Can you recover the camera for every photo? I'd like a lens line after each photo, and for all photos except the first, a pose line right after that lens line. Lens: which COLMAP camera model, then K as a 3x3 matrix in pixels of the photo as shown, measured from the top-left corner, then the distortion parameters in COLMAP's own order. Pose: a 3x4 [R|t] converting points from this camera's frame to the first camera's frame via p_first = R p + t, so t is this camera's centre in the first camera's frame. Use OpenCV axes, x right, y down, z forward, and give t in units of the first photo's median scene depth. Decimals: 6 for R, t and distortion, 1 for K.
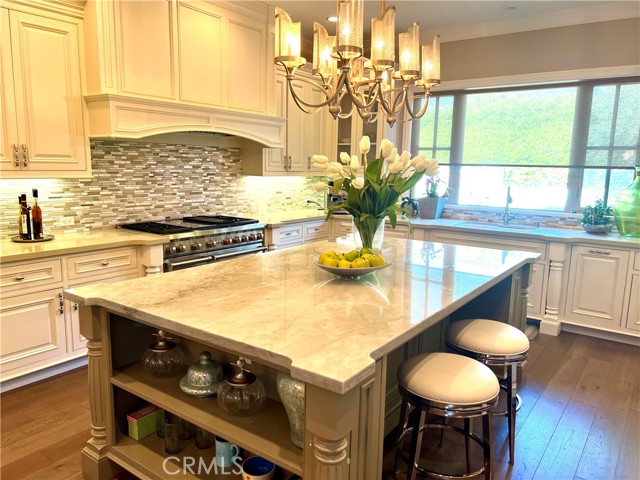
lens RADIAL K [[479.7, 0, 320.0], [0, 479.7, 240.0], [0, 0, 1]] dist [0.027953, -0.005967]
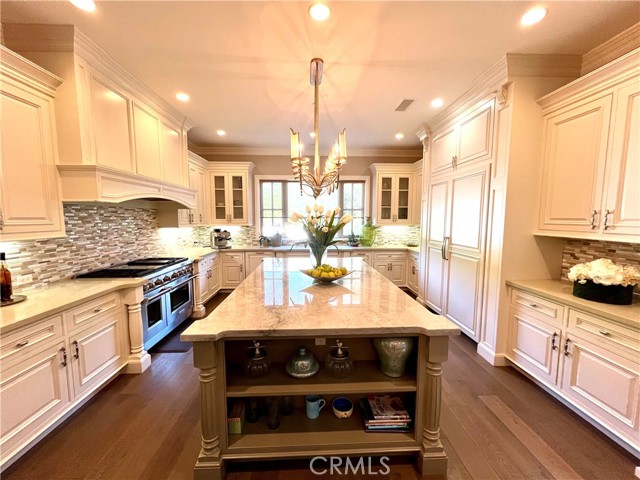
lens RADIAL K [[253.1, 0, 320.0], [0, 253.1, 240.0], [0, 0, 1]] dist [0.001912, 0.000260]
pose [[0.785886, -0.075415, 0.613756, -0.322828], [0.113509, 0.993264, -0.023296, -0.035631], [-0.607864, 0.087975, 0.789152, 0.153769]]
